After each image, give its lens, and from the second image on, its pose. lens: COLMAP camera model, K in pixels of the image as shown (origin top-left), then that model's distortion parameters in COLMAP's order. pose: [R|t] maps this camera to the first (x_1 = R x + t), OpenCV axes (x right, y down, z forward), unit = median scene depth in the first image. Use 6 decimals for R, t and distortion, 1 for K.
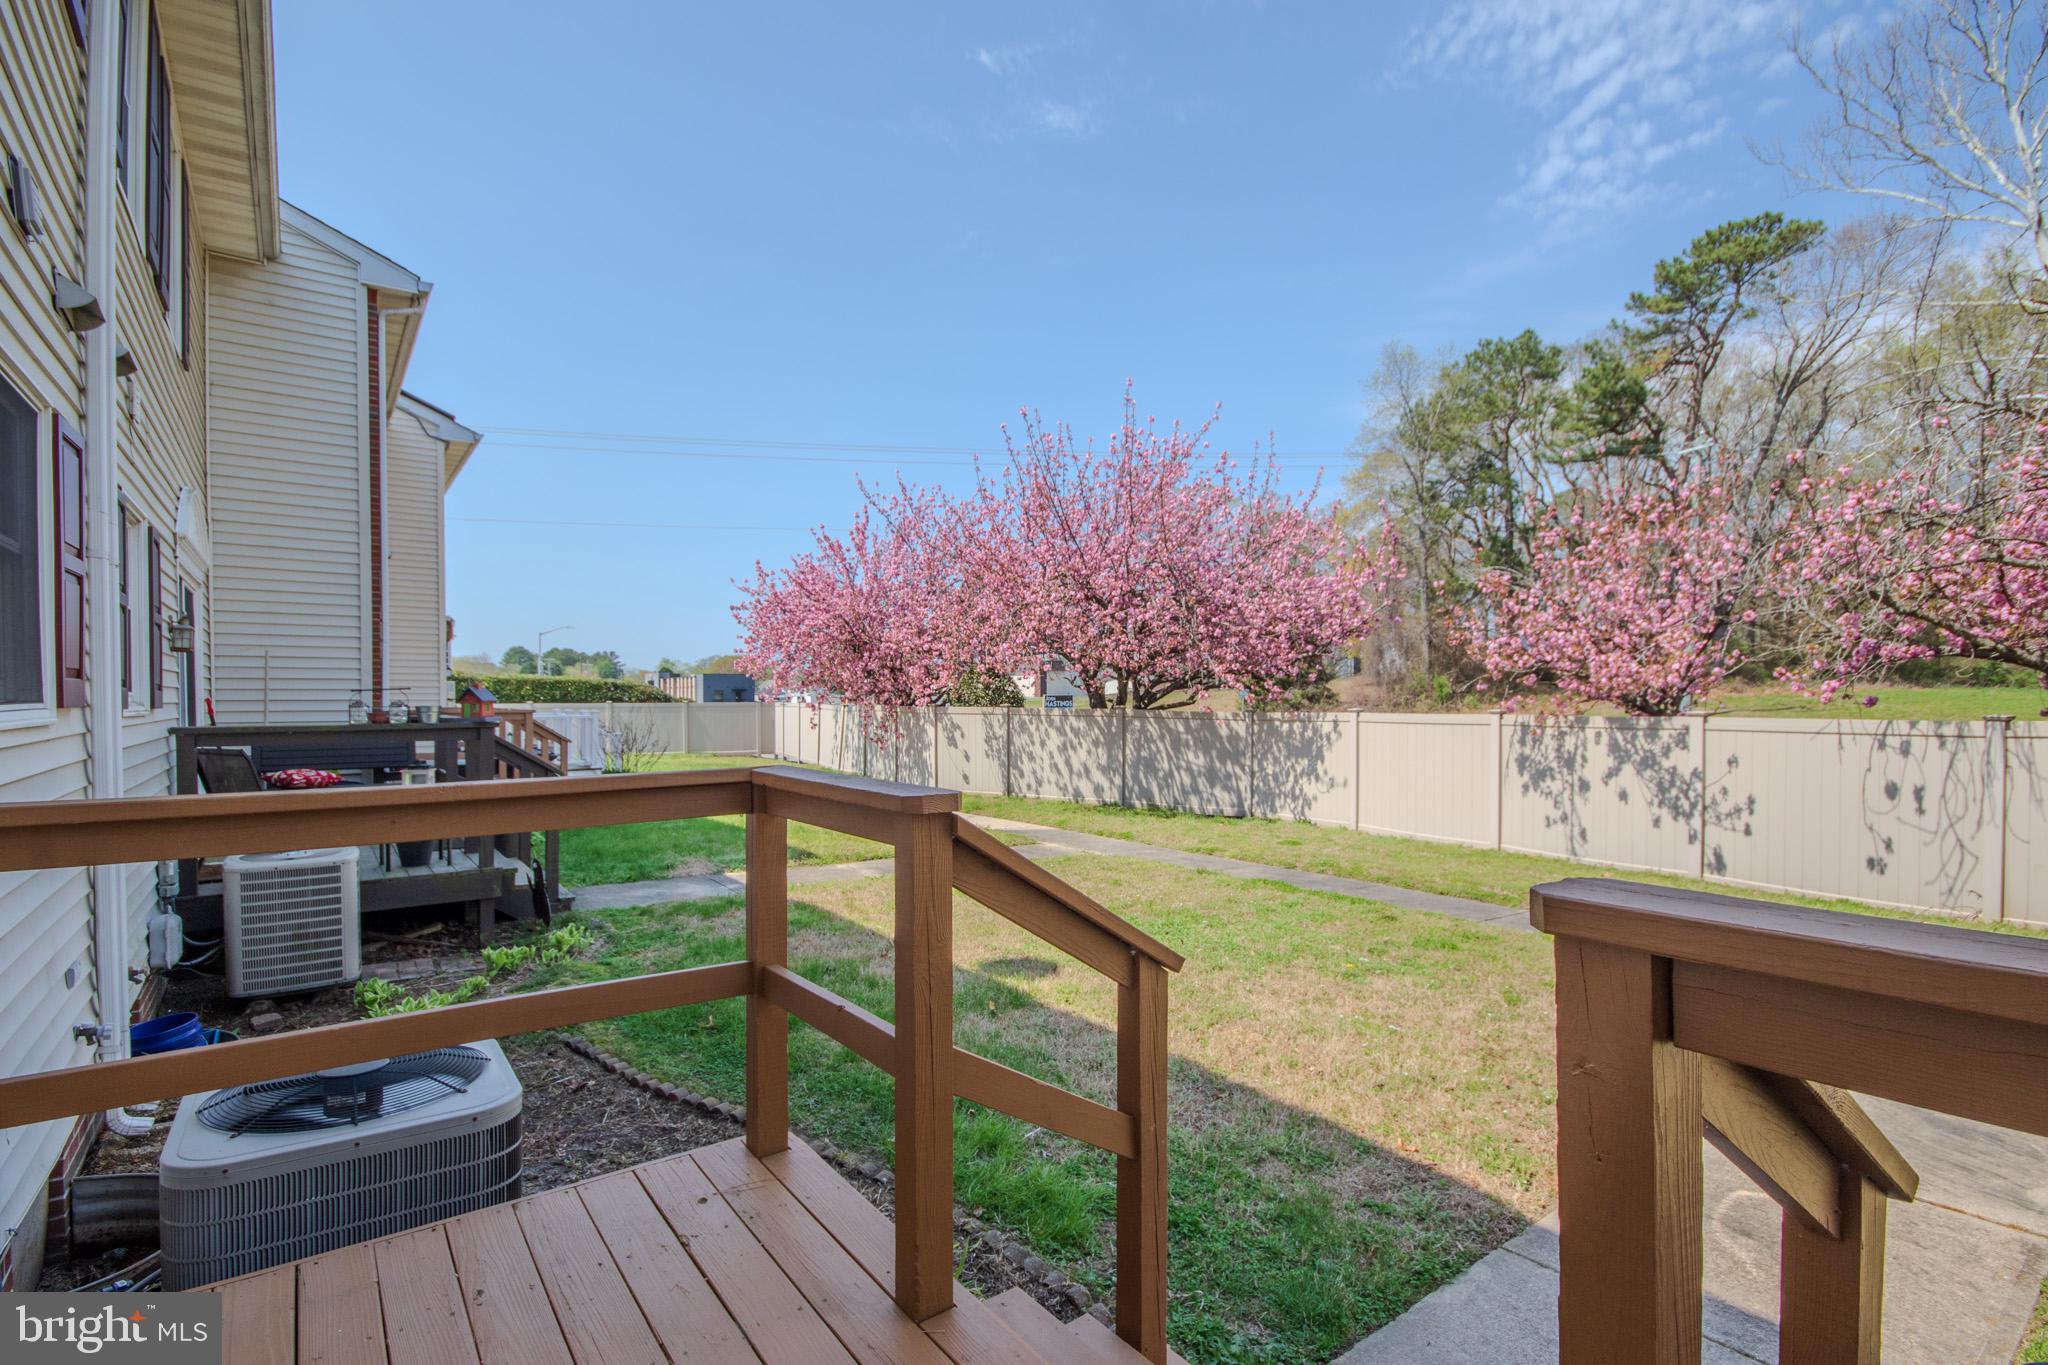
lens RADIAL K [[950.1, 0, 1034.8], [0, 950.1, 710.9], [0, 0, 1]] dist [0.015280, -0.014739]
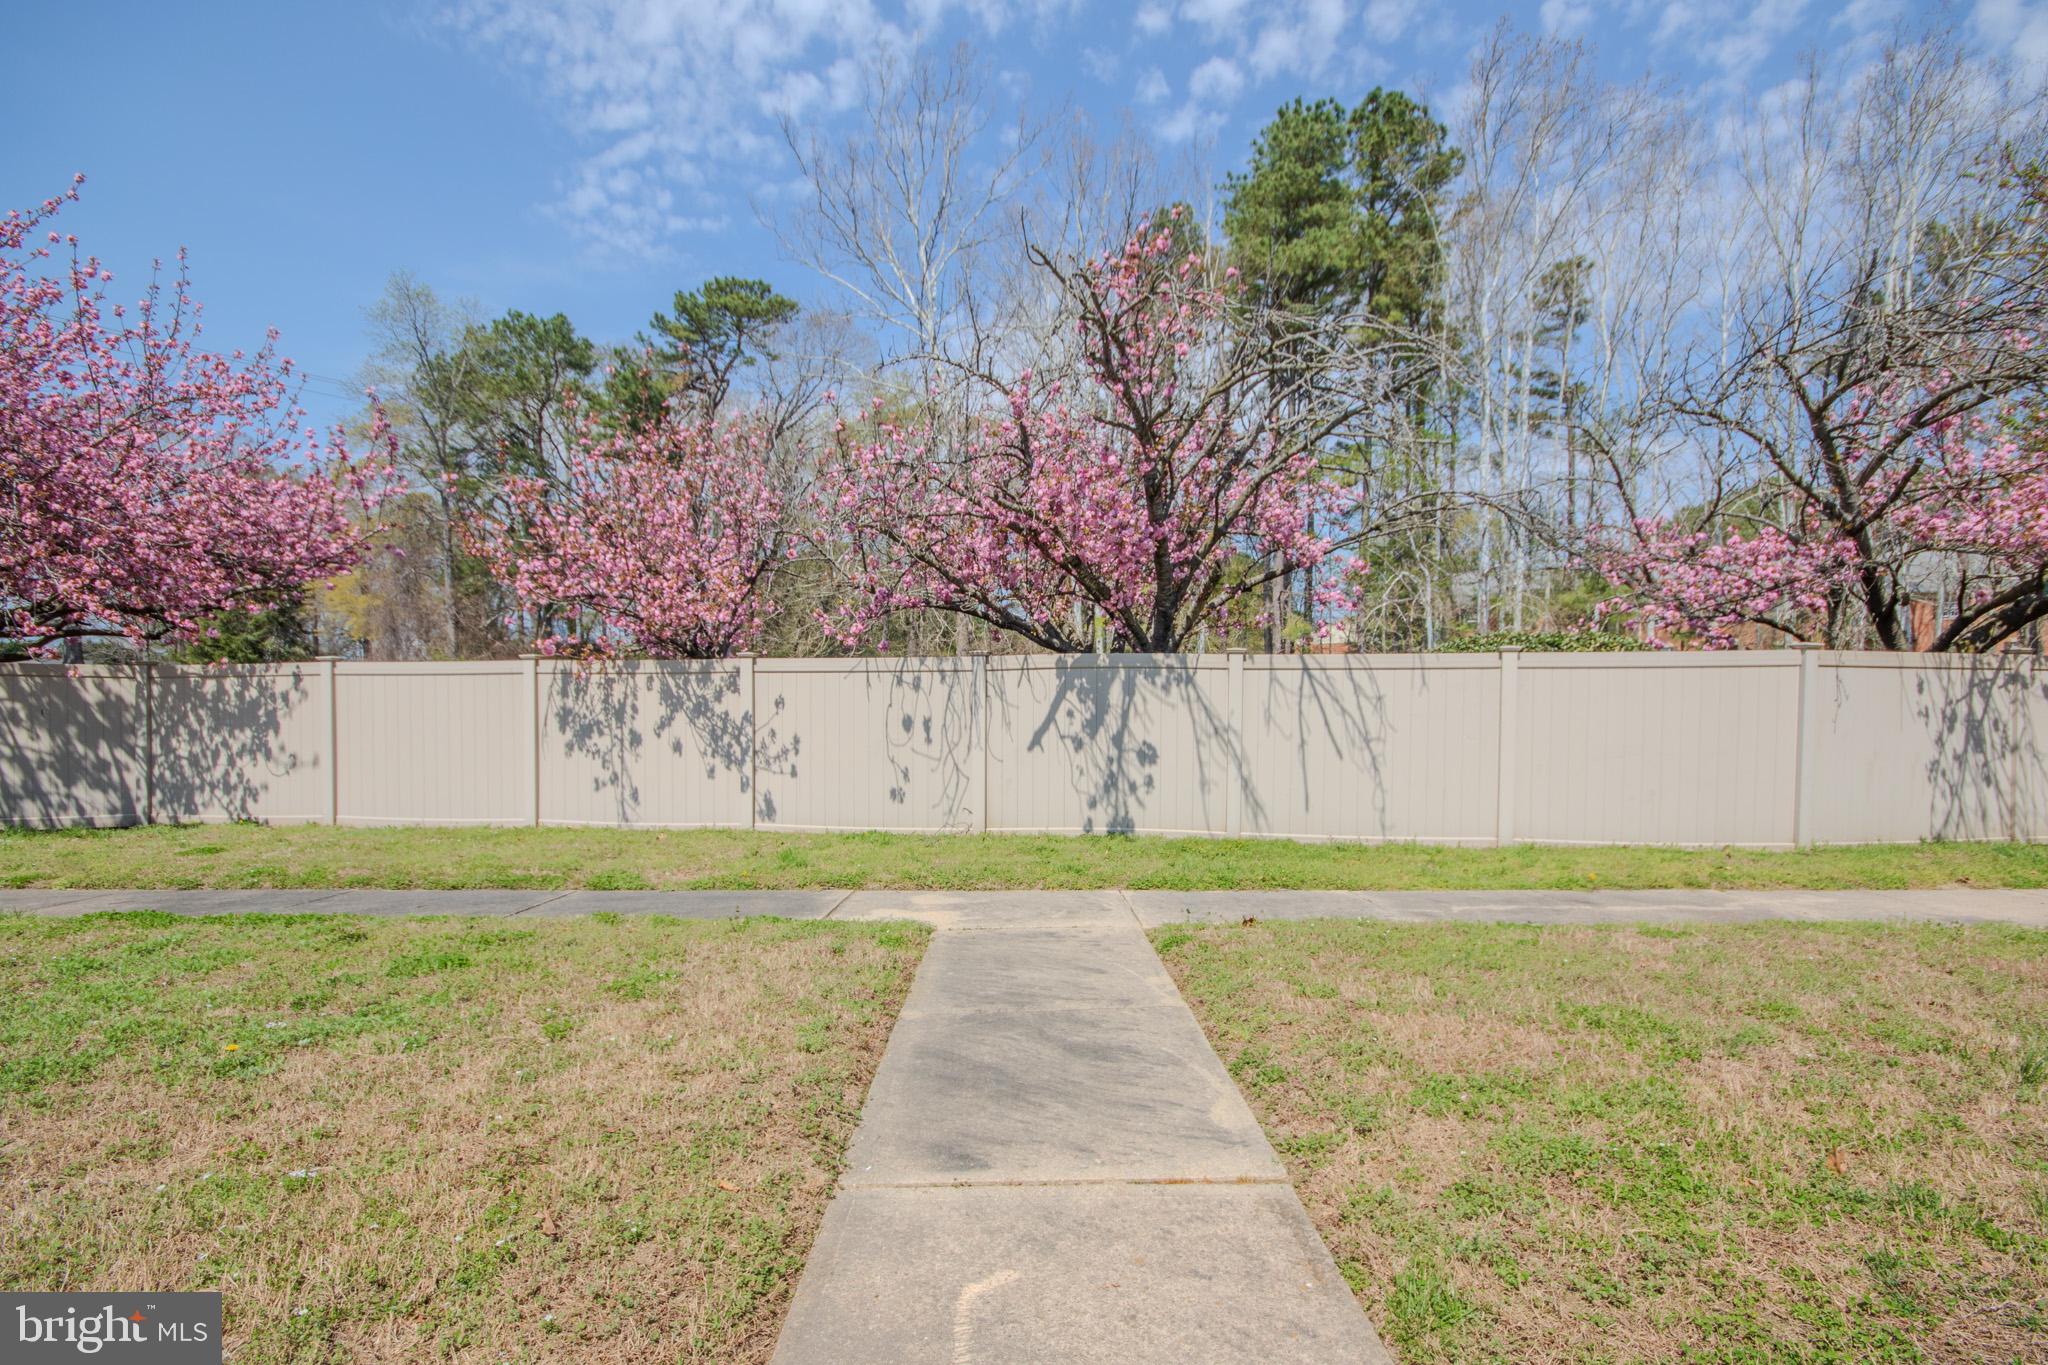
lens RADIAL K [[950.1, 0, 1034.8], [0, 950.1, 710.9], [0, 0, 1]] dist [0.015280, -0.014739]
pose [[0.593349, -0.012206, 0.804853, 0.072305], [0.007705, 0.999925, 0.009484, 0.035845], [-0.804908, 0.000574, 0.593399, 0.146681]]
